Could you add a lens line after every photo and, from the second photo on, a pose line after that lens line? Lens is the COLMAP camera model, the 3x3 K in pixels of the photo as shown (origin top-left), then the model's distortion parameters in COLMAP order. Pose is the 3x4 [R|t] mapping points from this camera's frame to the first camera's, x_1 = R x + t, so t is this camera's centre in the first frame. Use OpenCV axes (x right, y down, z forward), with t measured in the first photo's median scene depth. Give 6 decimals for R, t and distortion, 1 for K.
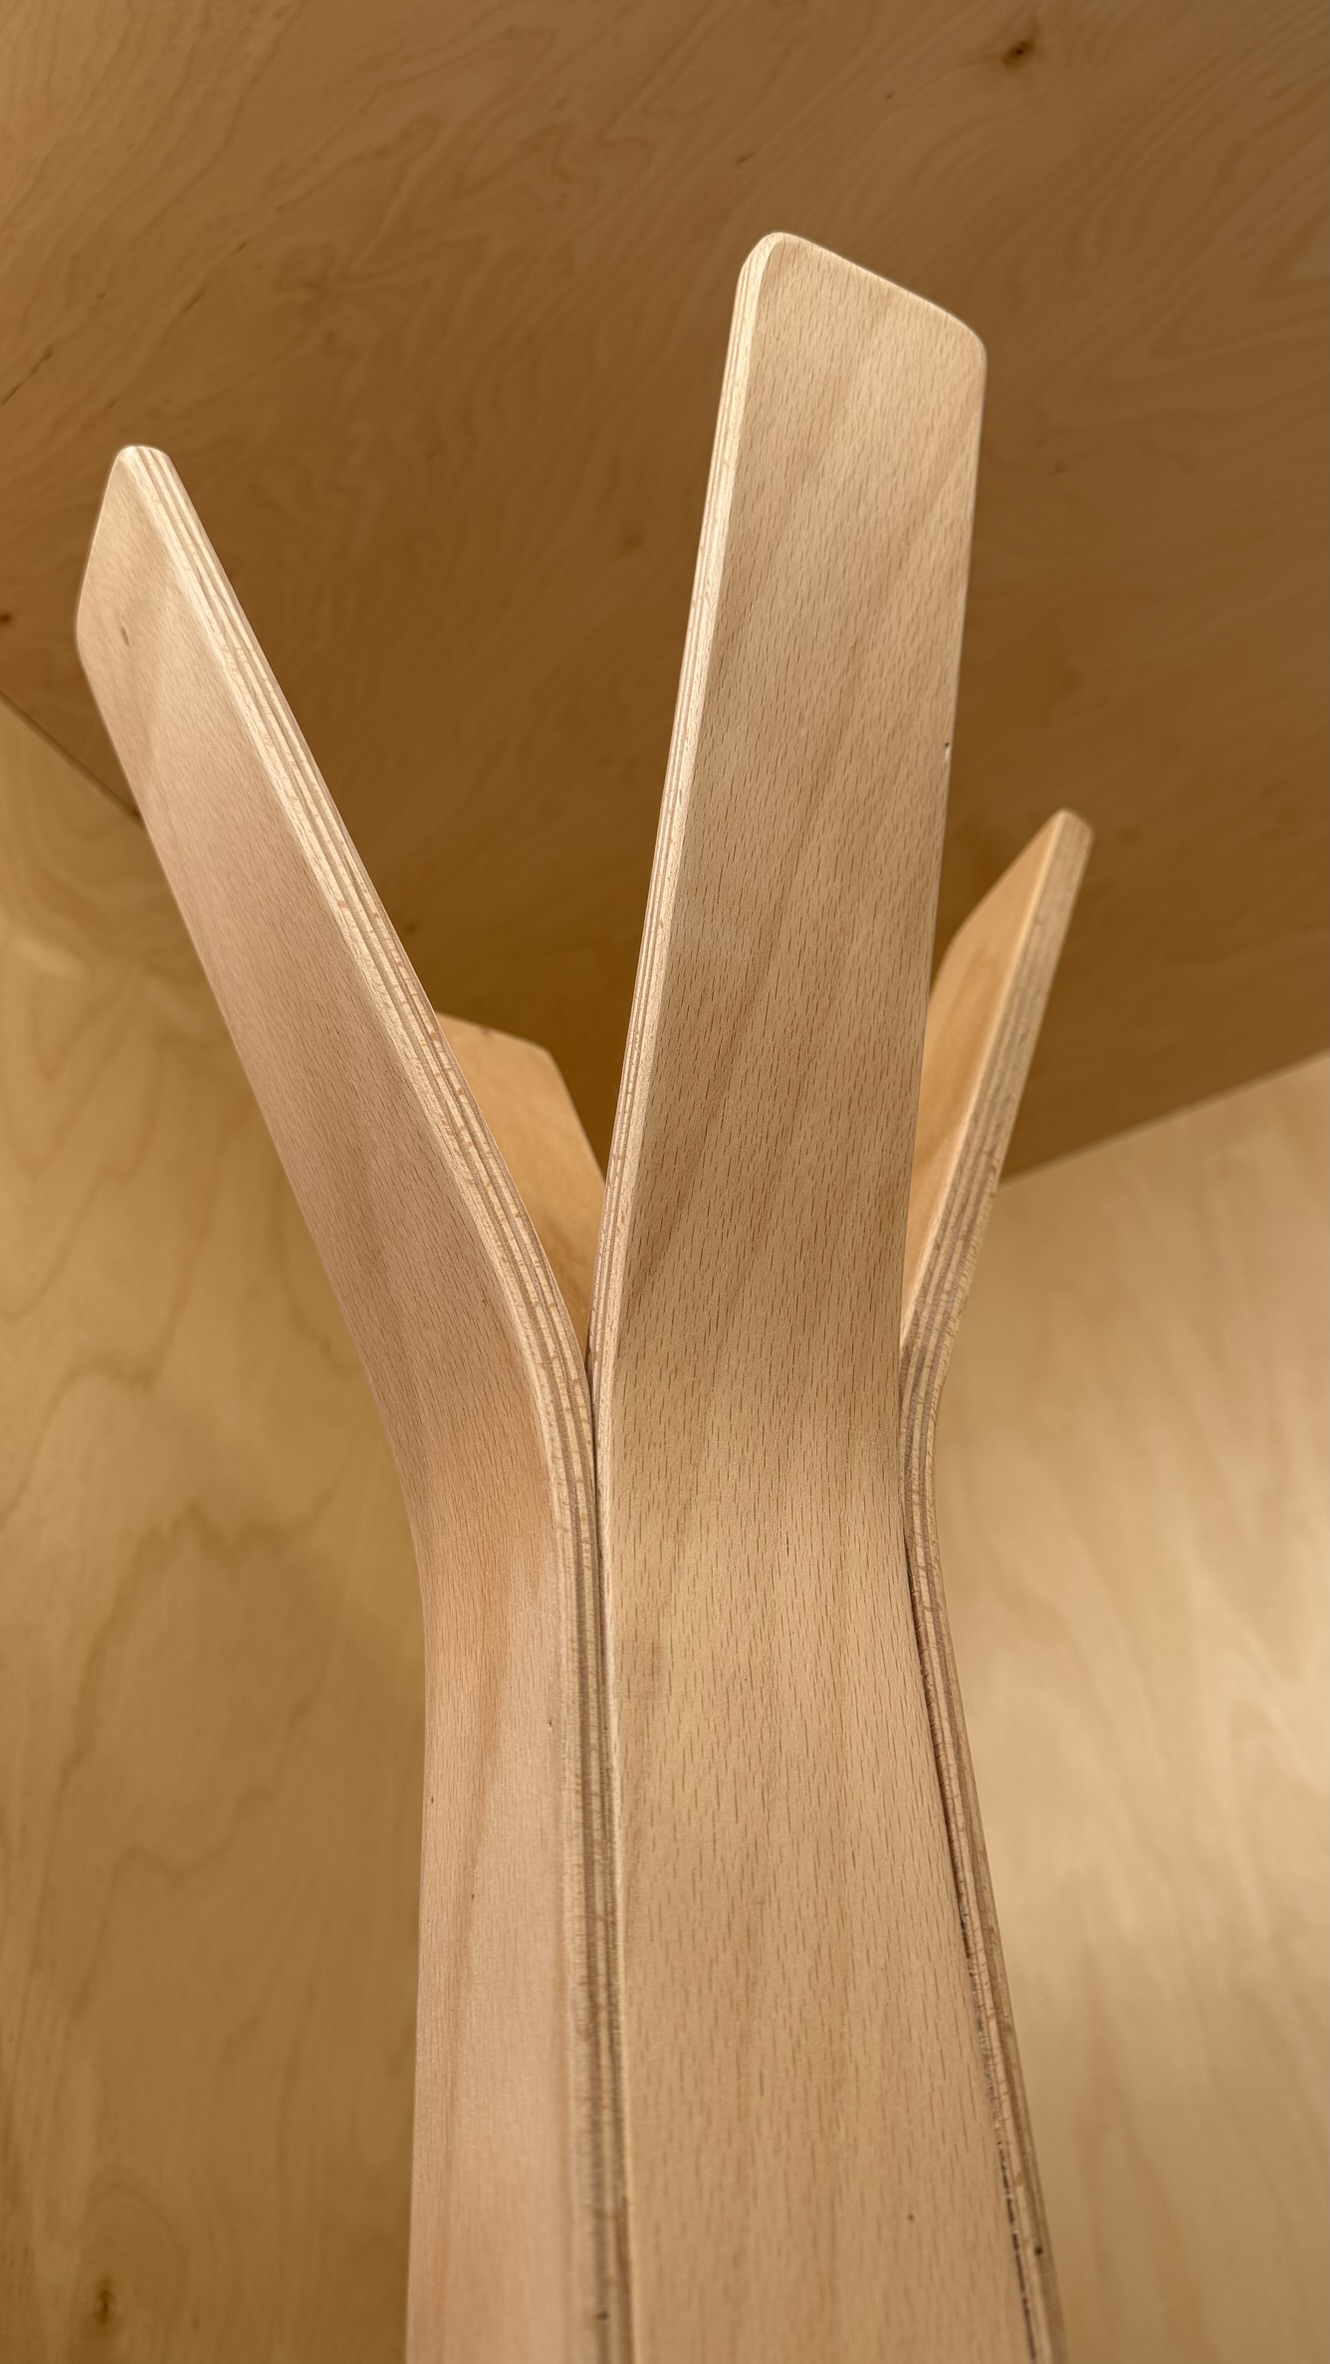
lens RADIAL K [[1714.1, 0, 665.0], [0, 1714.1, 1182.0], [0, 0, 1]] dist [0.054660, -0.117061]
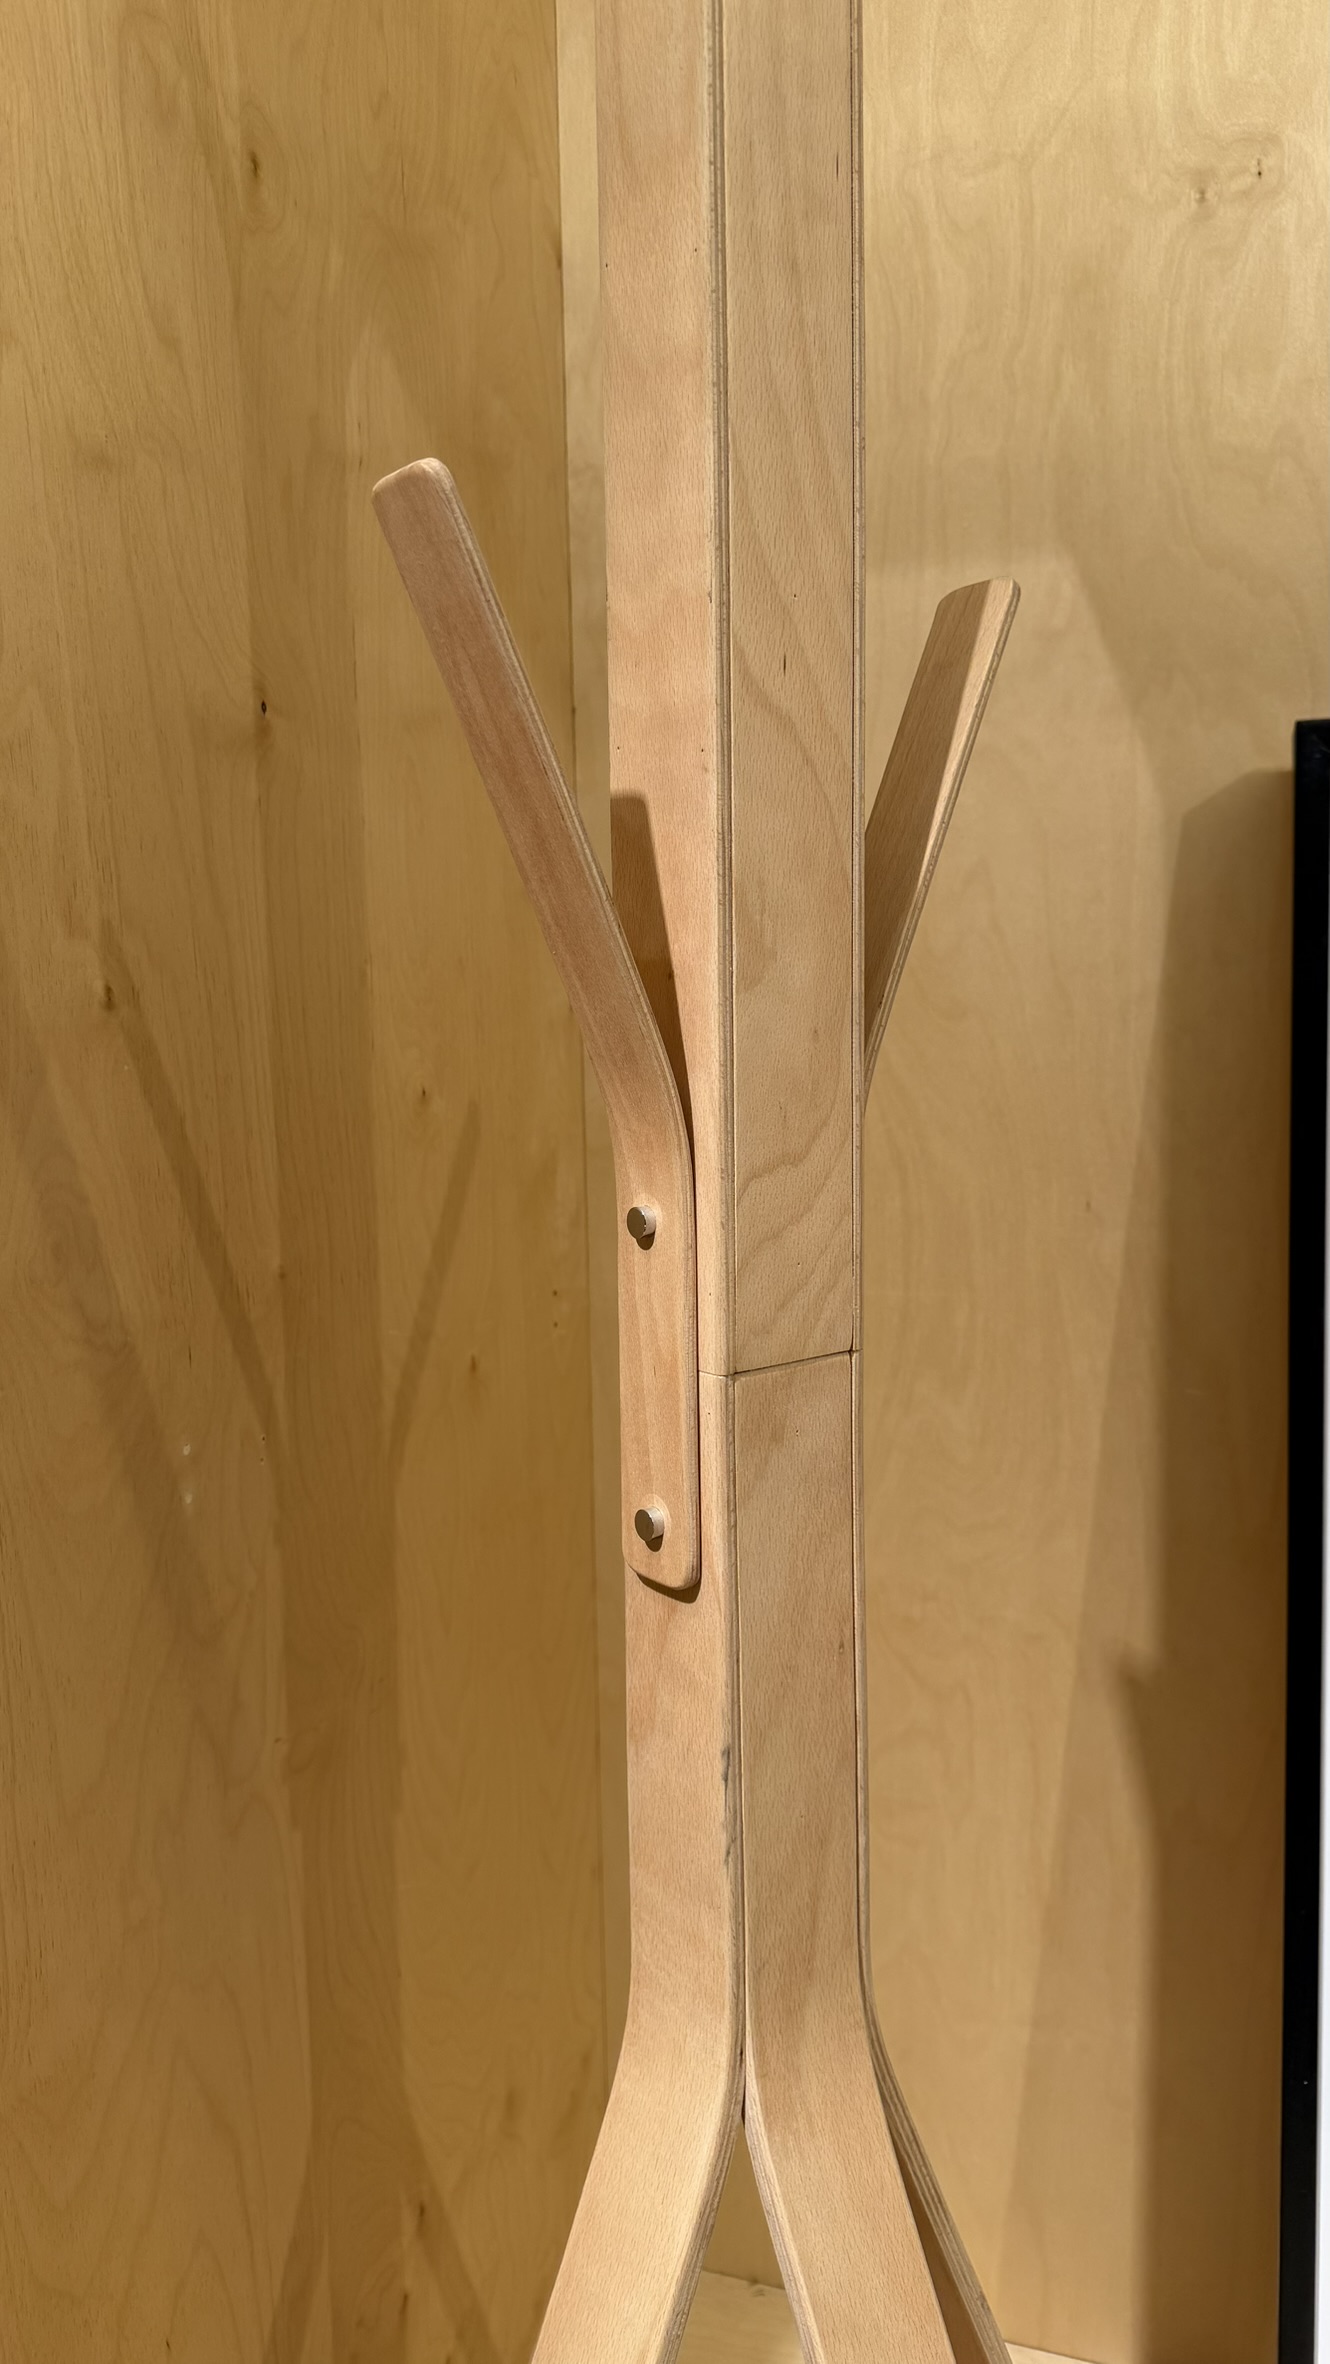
lens RADIAL K [[1679.6, 0, 665.0], [0, 1679.6, 1182.0], [0, 0, 1]] dist [0.065866, -0.106063]
pose [[0.976728, 0.017500, 0.213768, -0.423481], [-0.163153, 0.707582, 0.687538, 0.217736], [-0.139226, -0.706415, 0.693970, -1.521076]]
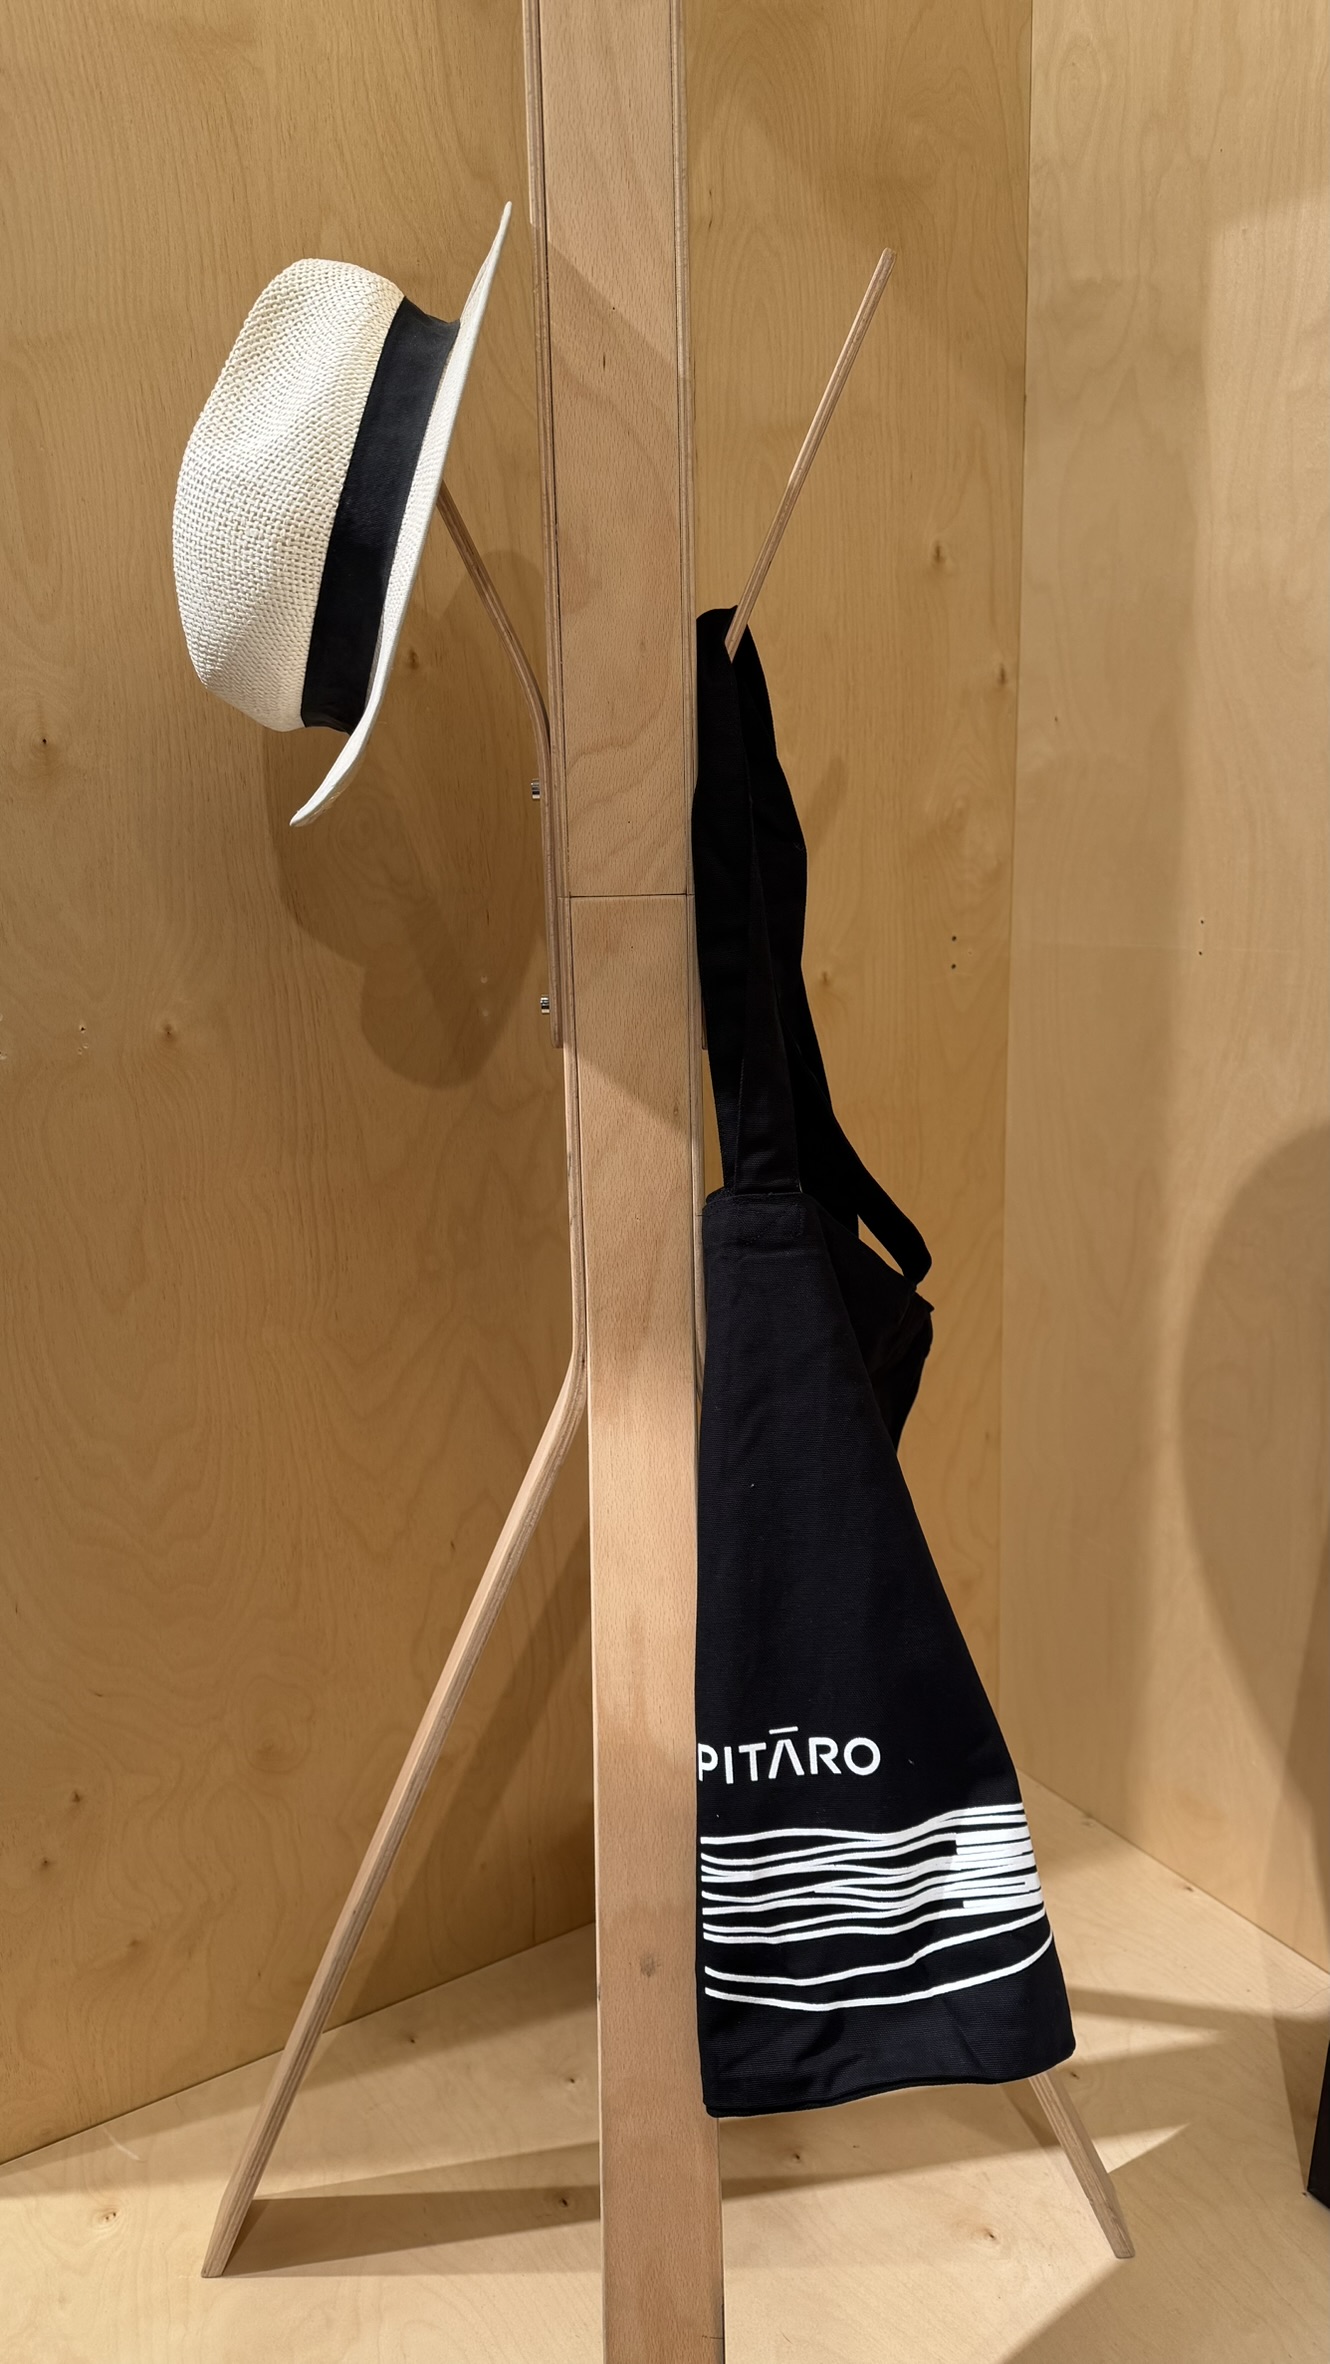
lens RADIAL K [[1676.2, 0, 660.9], [0, 1676.2, 1187.5], [0, 0, 1]] dist [0.077853, -0.110601]
pose [[0.894010, 0.133572, -0.427674, 1.469960], [0.264093, 0.613990, 0.743822, -0.050921], [0.361942, -0.777930, 0.513638, -2.106951]]
